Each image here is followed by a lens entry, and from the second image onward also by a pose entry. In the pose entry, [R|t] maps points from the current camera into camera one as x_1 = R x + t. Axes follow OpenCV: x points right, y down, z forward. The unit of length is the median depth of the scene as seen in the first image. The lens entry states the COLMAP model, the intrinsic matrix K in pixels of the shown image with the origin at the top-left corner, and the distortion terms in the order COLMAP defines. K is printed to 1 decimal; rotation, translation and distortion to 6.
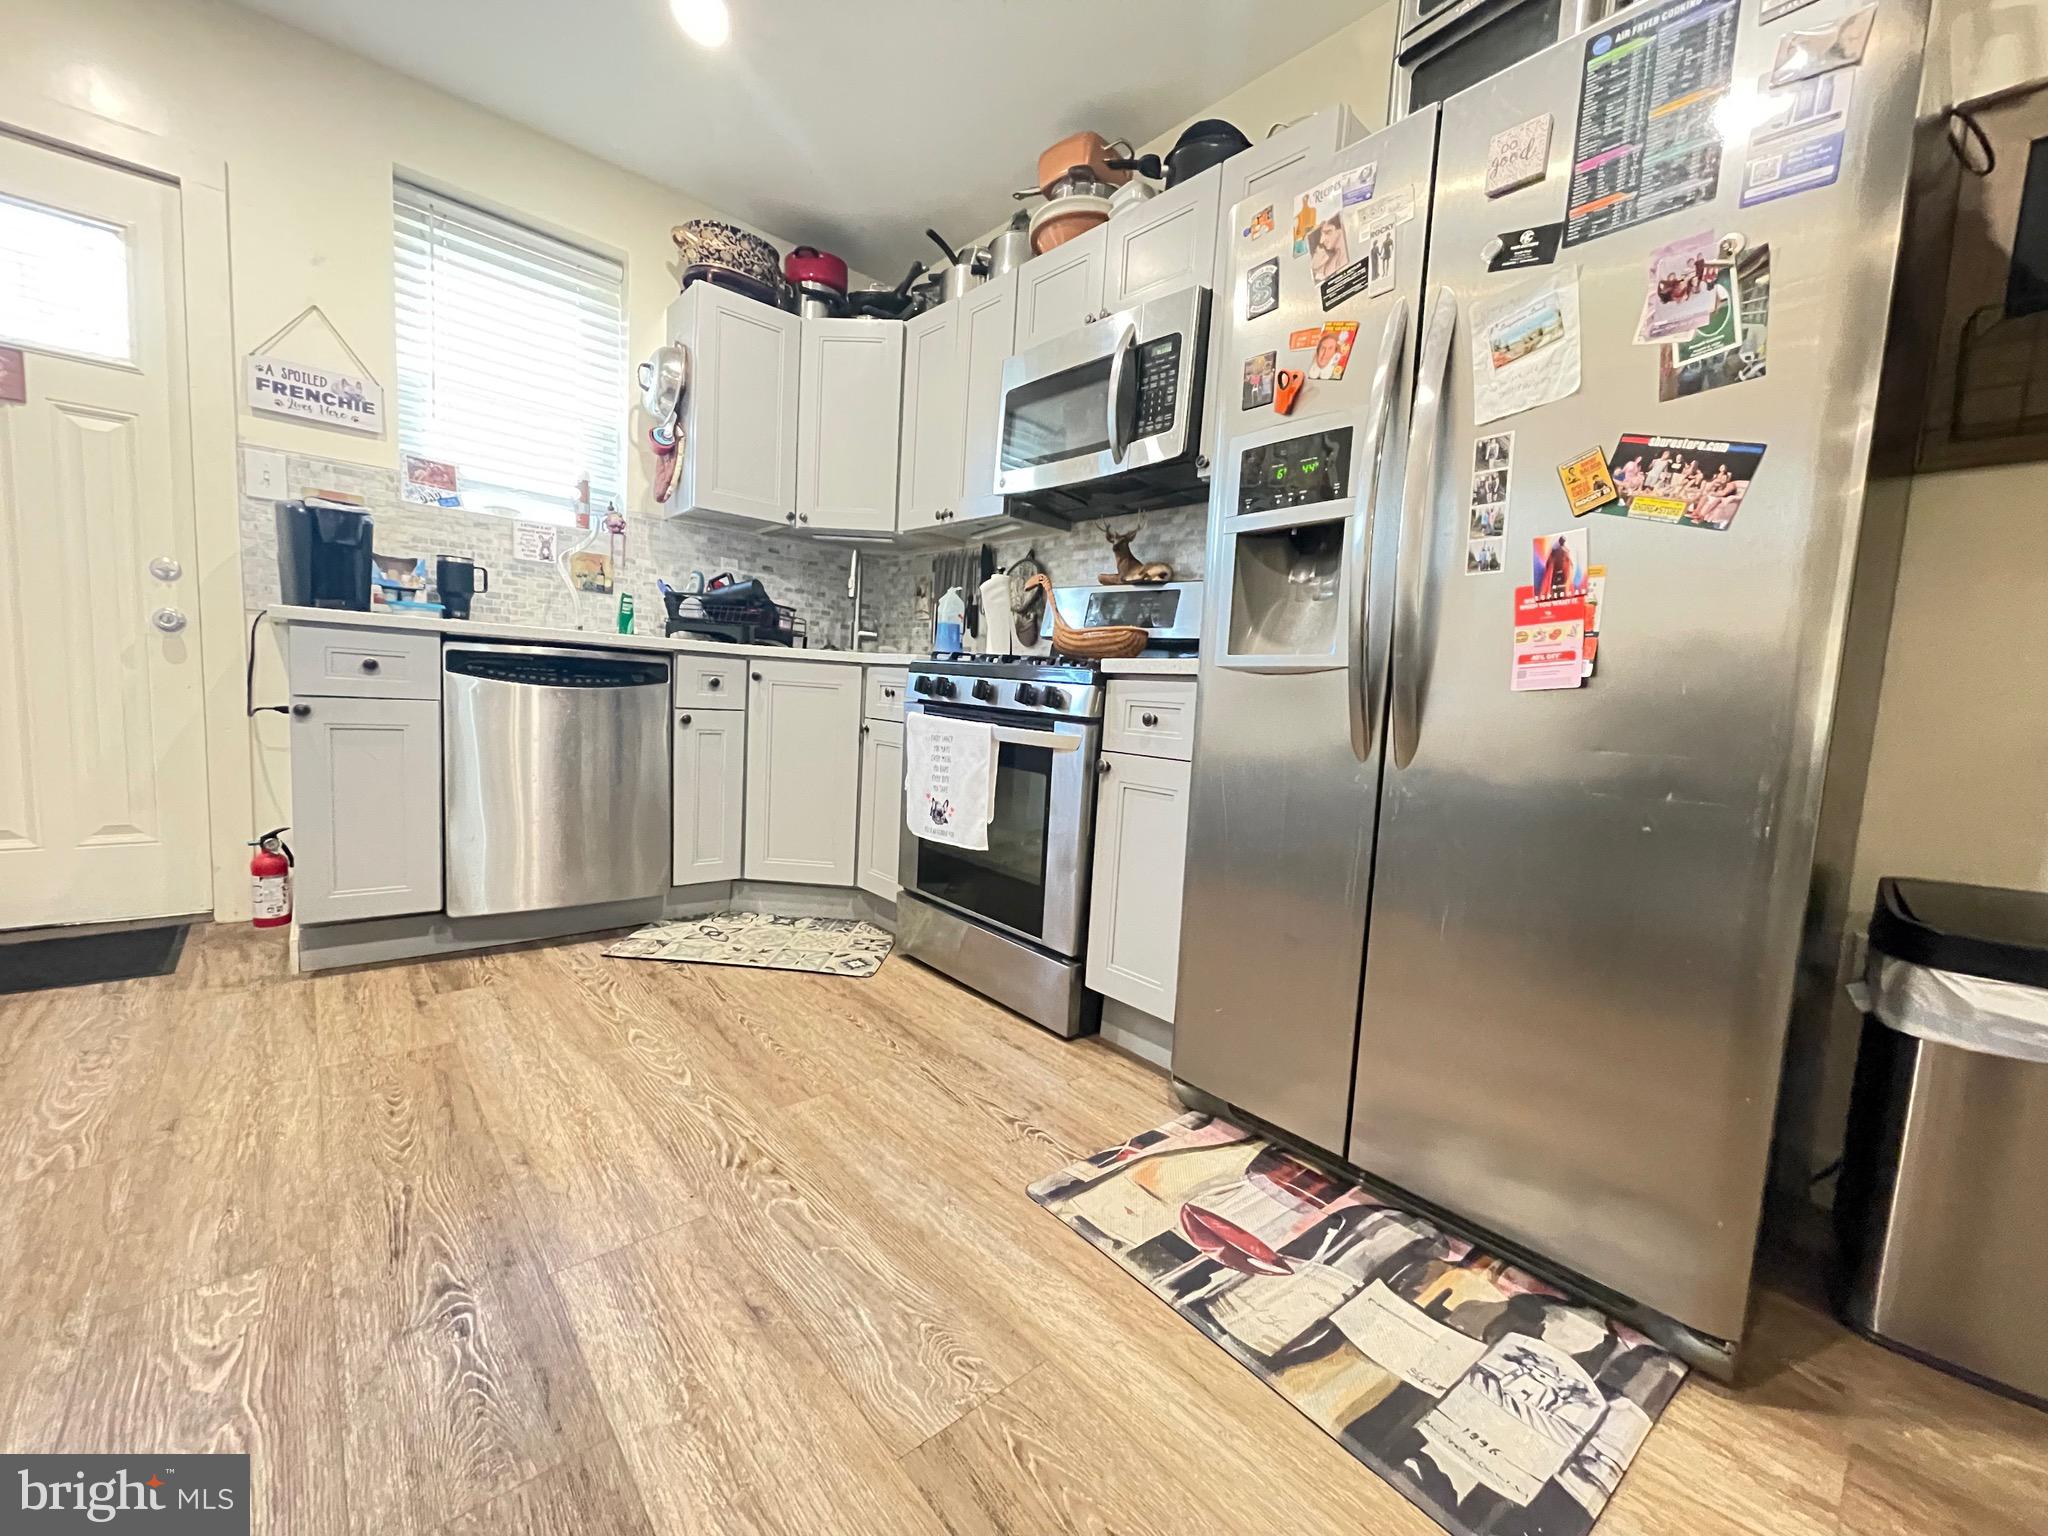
lens RADIAL K [[839.3, 0, 1024.0], [0, 839.3, 768.0], [0, 0, 1]] dist [0.017739, -0.000295]
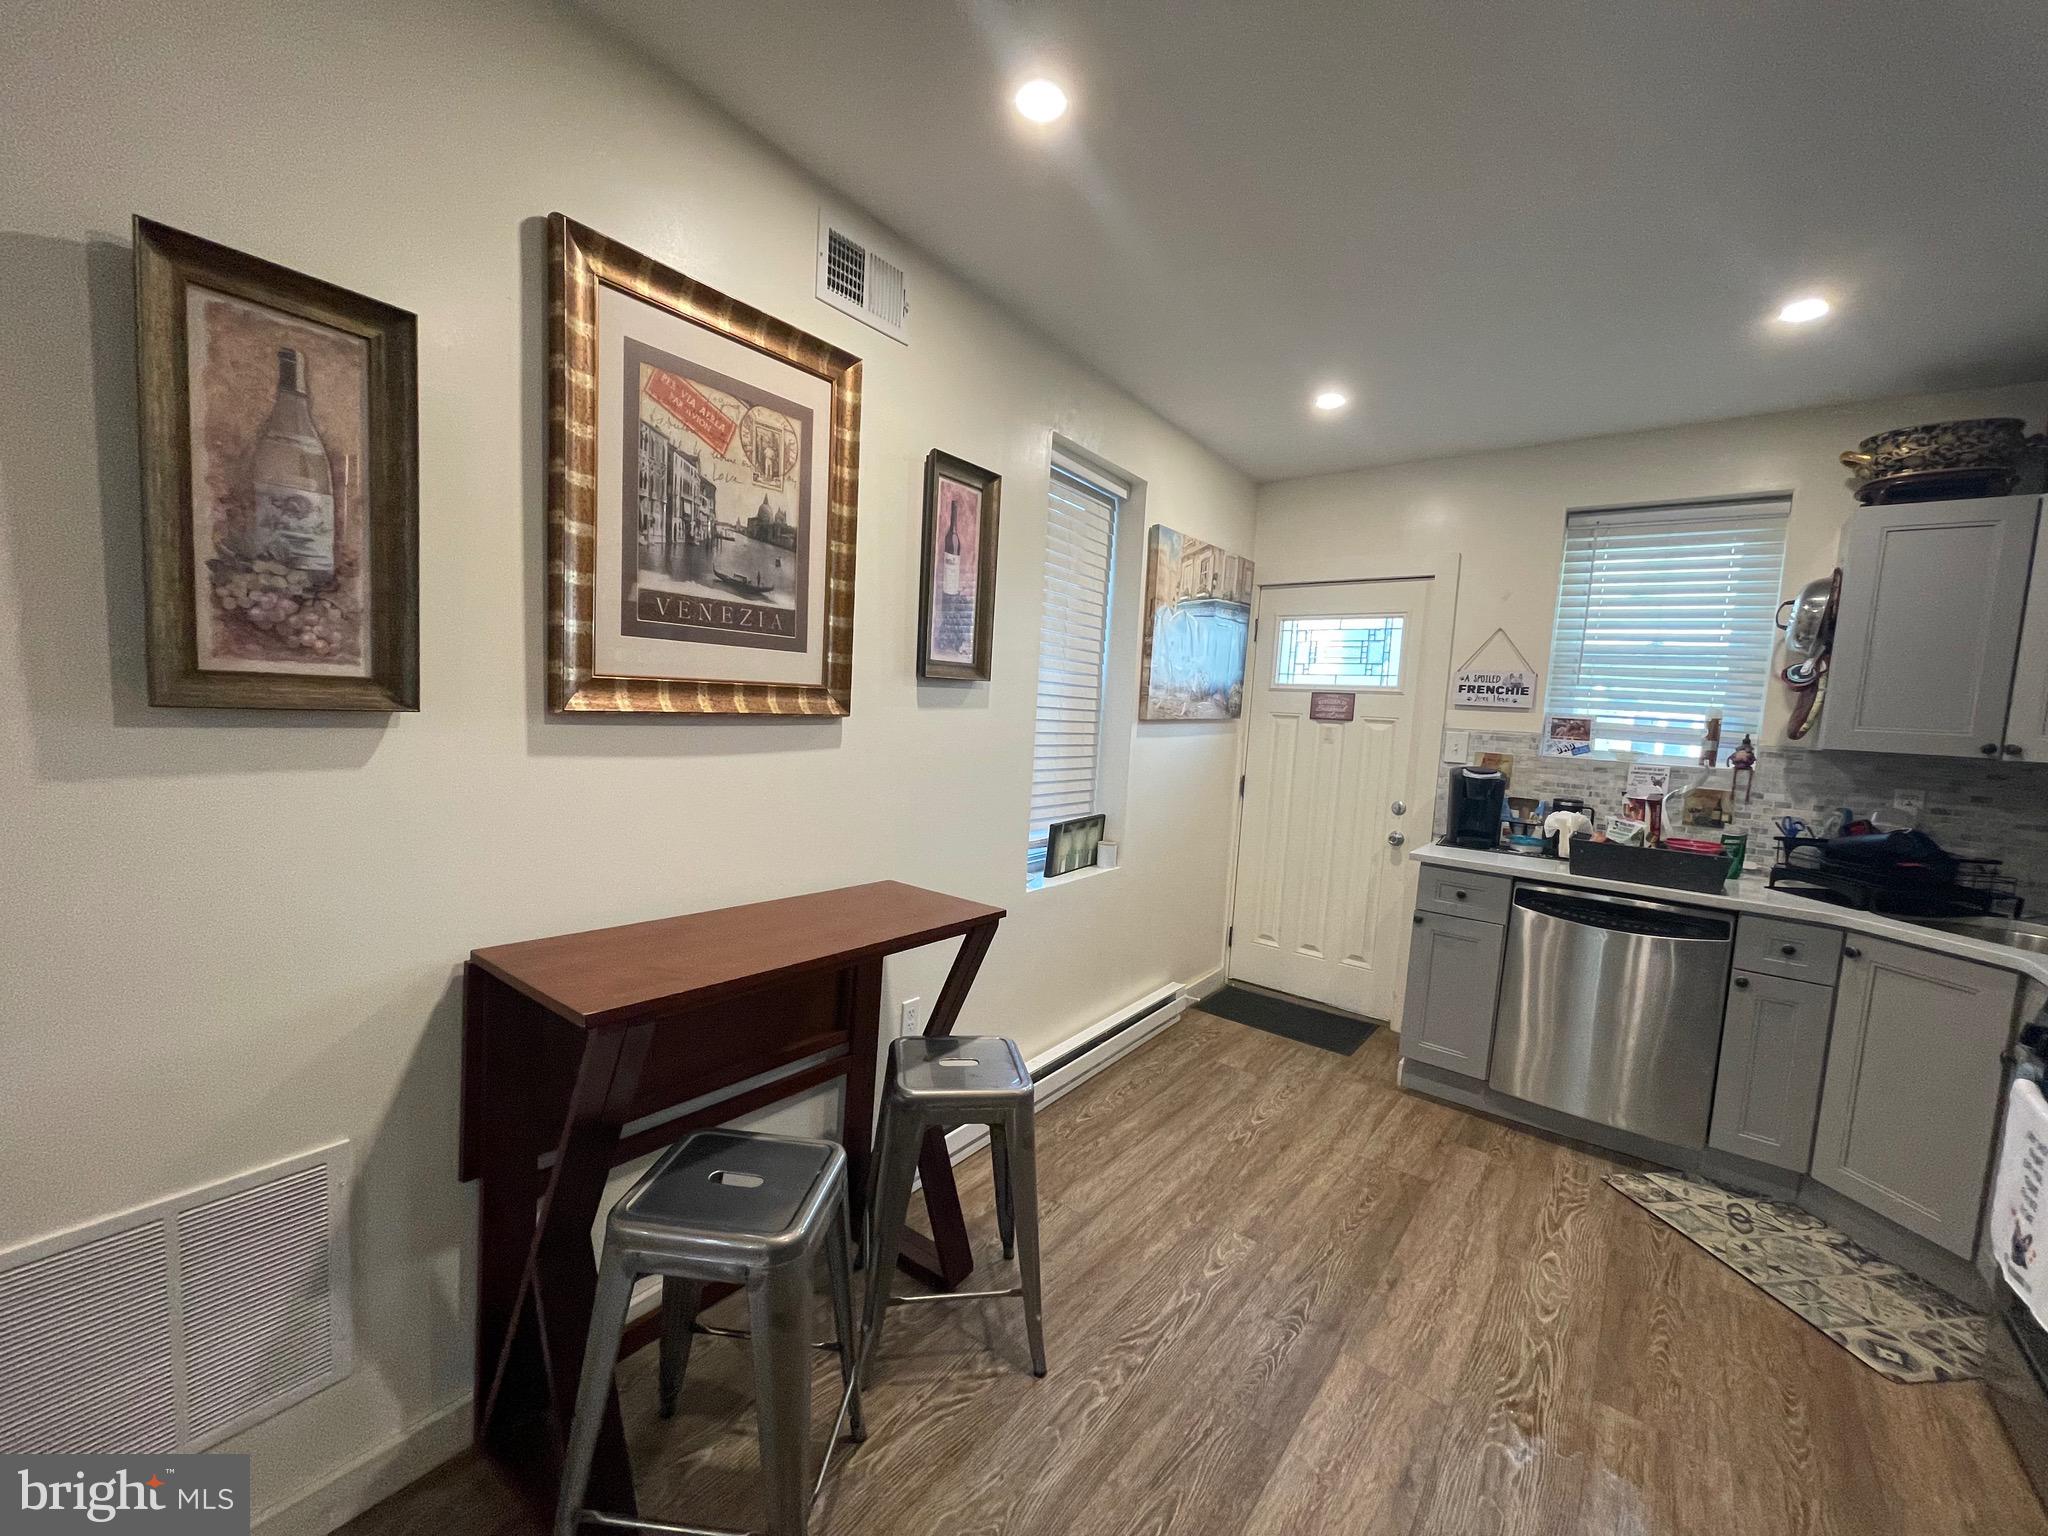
lens RADIAL K [[839.3, 0, 1024.0], [0, 839.3, 768.0], [0, 0, 1]] dist [0.017739, -0.000295]
pose [[0.196430, 0.032072, -0.979993, 0.420015], [-0.140907, 0.990014, 0.004157, -0.205325], [0.970340, 0.137272, 0.198987, -0.029452]]
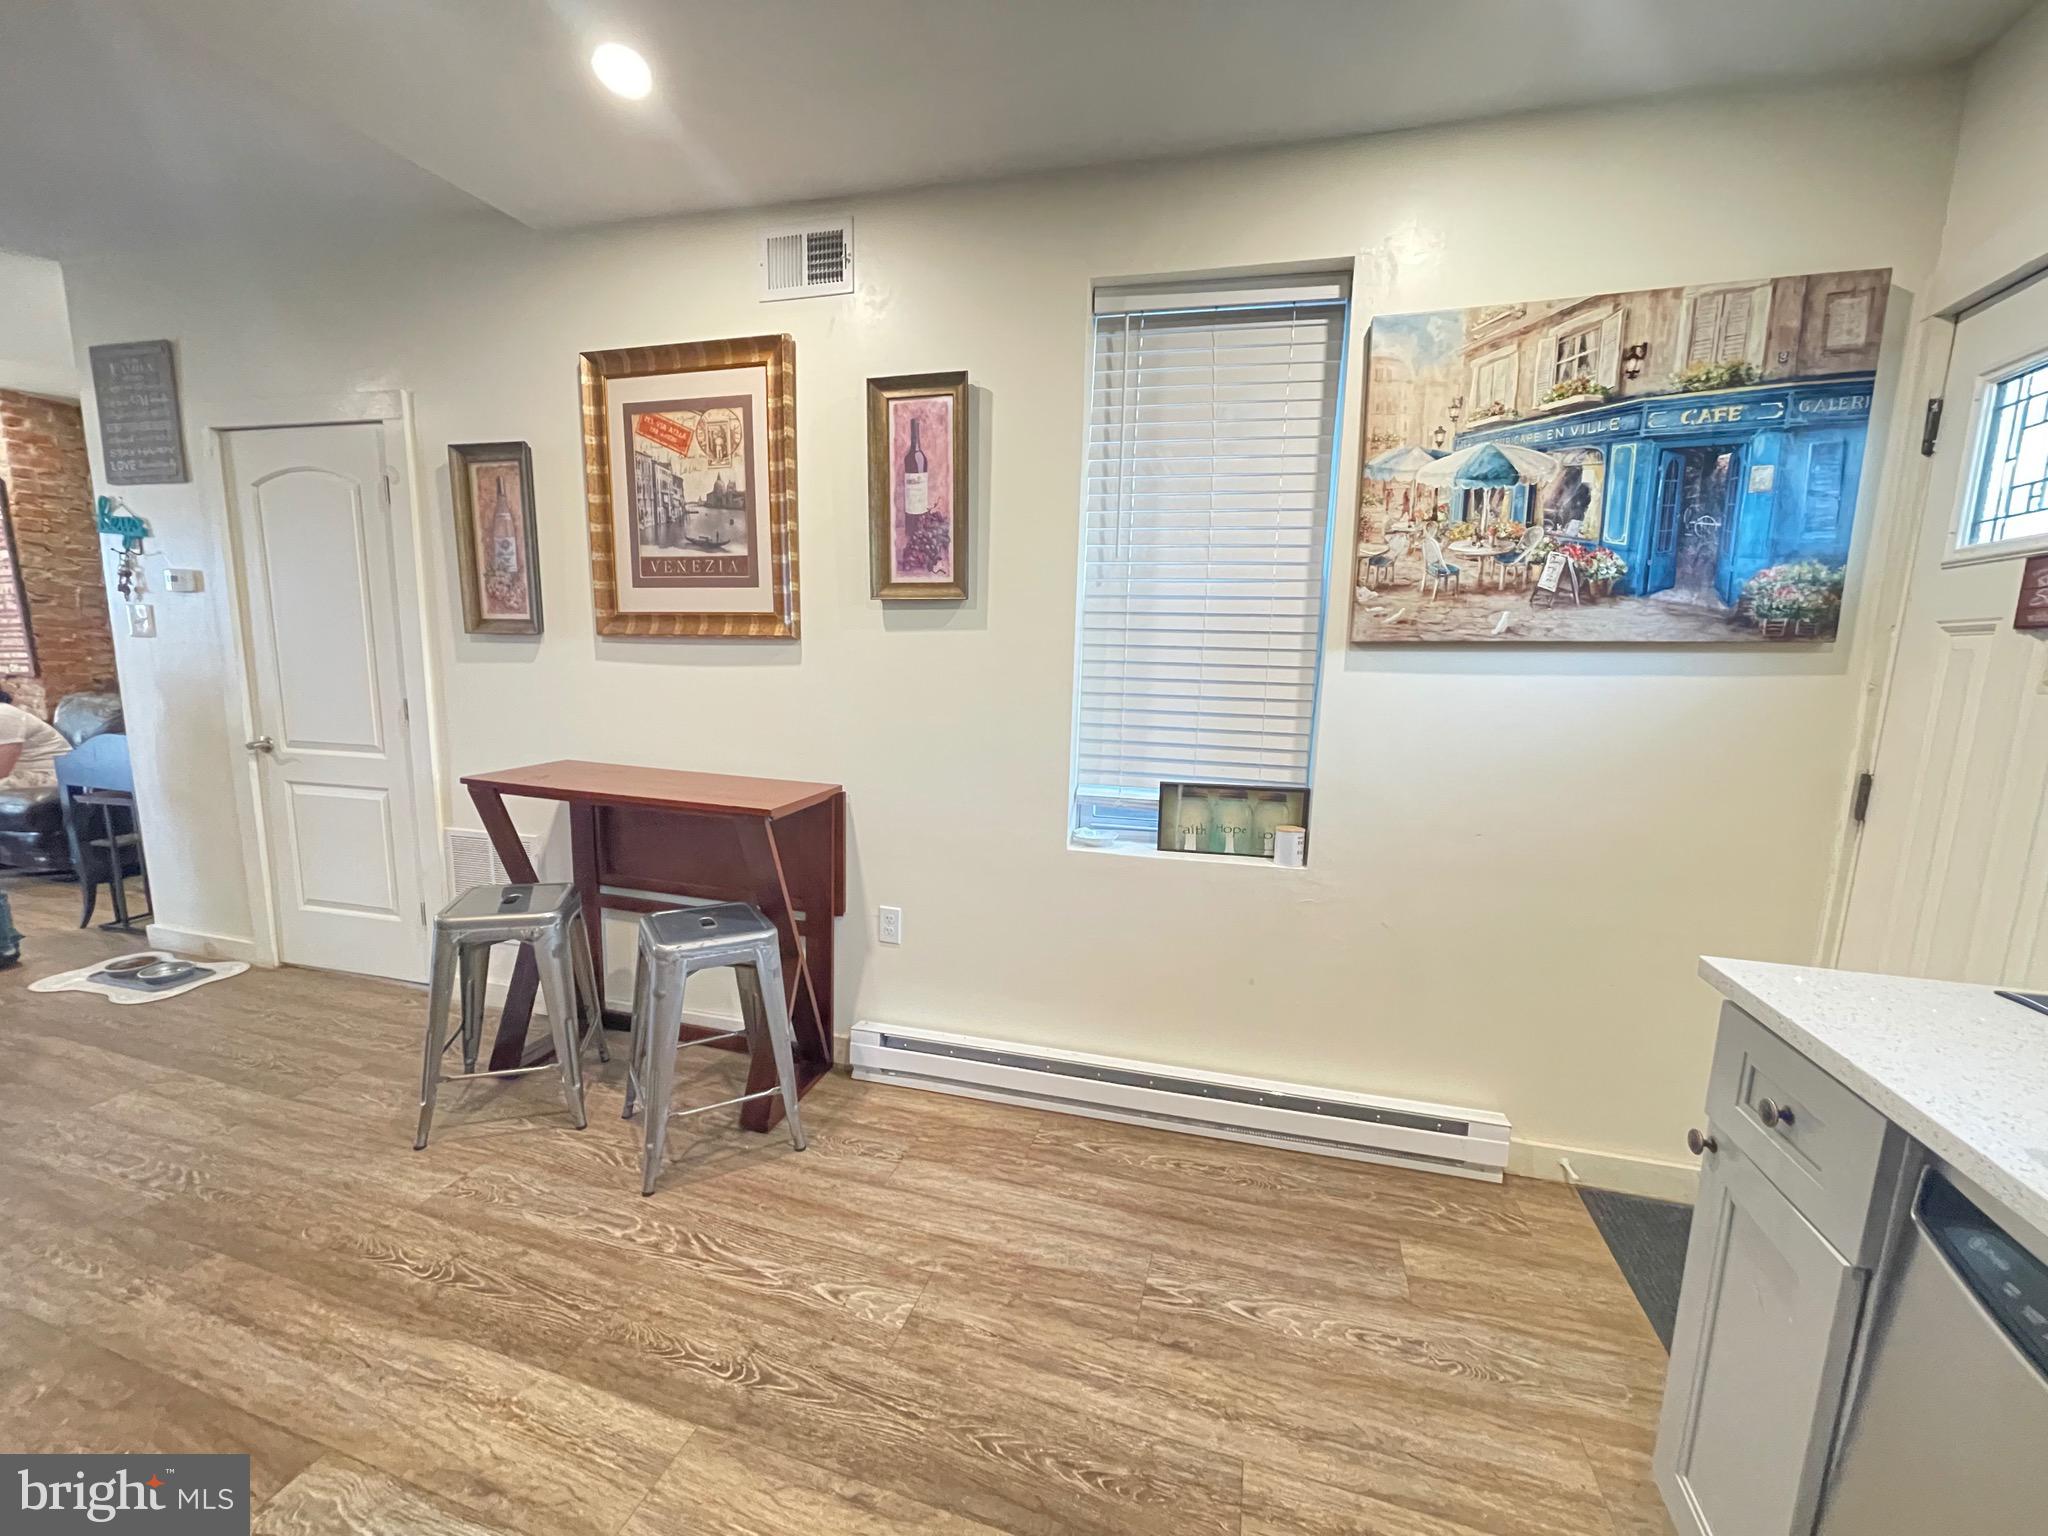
lens RADIAL K [[830.7, 0, 1045.5], [0, 830.7, 779.1], [0, 0, 1]] dist [-0.002180, -0.000309]
pose [[-0.843658, -0.004166, -0.536864, -0.160457], [-0.126399, 0.973403, 0.191077, -0.291528], [0.521789, 0.229063, -0.821746, 0.977530]]
